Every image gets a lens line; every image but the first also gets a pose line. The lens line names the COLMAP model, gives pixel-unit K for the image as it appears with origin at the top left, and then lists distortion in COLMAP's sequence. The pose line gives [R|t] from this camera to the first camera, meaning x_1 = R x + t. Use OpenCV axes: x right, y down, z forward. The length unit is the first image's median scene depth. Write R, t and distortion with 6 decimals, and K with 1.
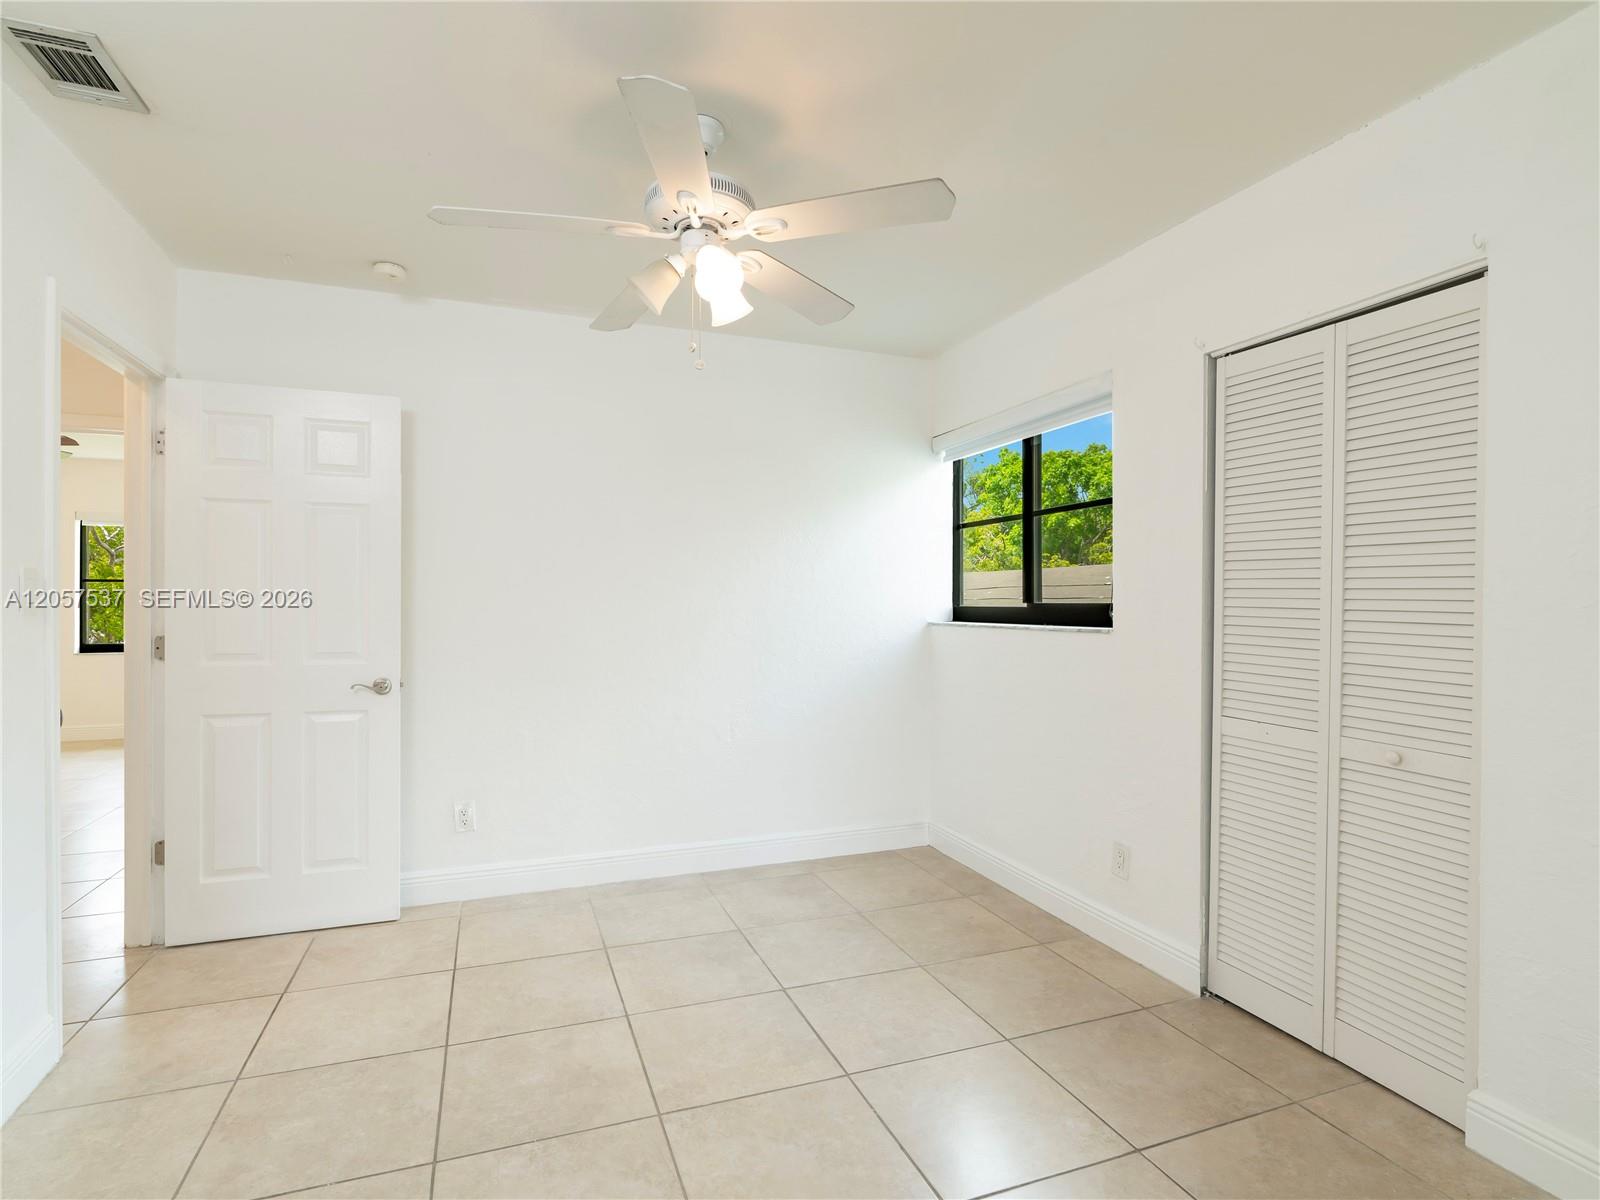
lens RADIAL K [[811.9, 0, 795.8], [0, 811.9, 604.0], [0, 0, 1]] dist [-0.003744, -0.000464]
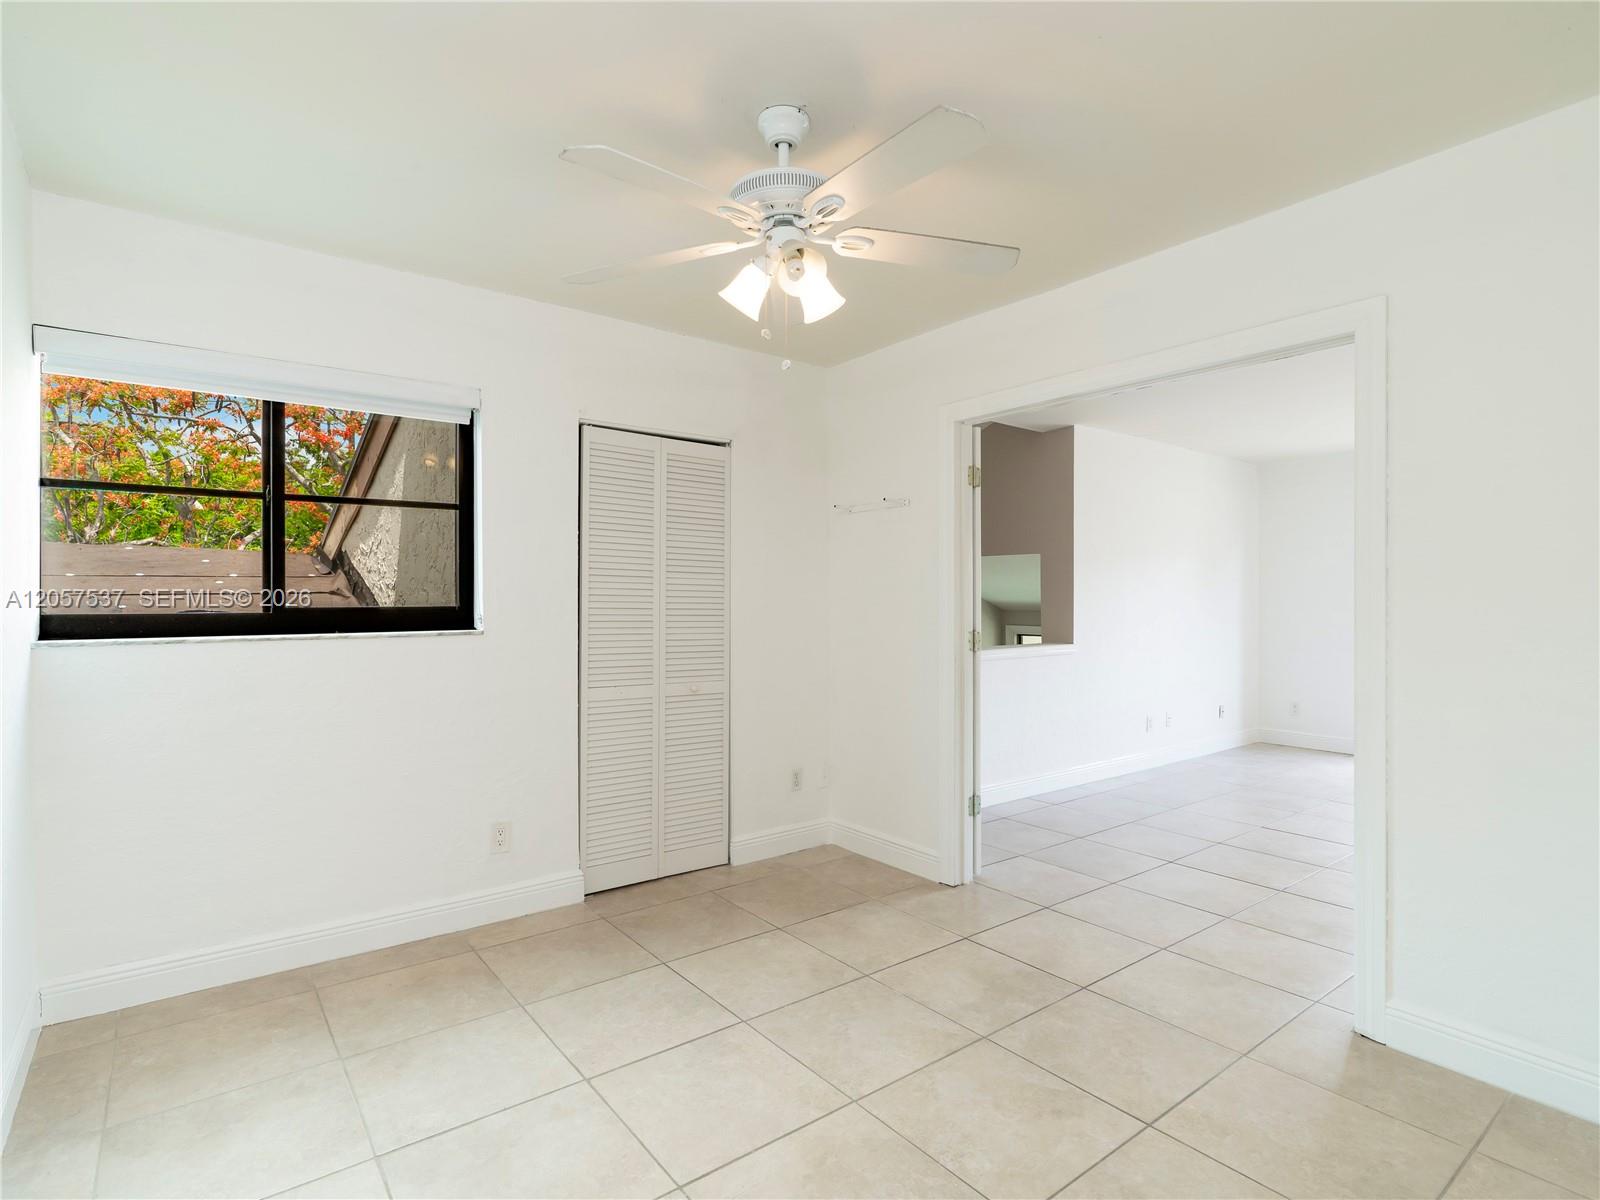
lens RADIAL K [[811.9, 0, 792.5], [0, 811.9, 602.7], [0, 0, 1]] dist [-0.003744, -0.000464]
pose [[-0.287367, -0.001347, 0.957820, -0.685598], [0.004637, 0.999985, 0.002797, -0.005887], [-0.957809, 0.005245, -0.287356, 0.826554]]
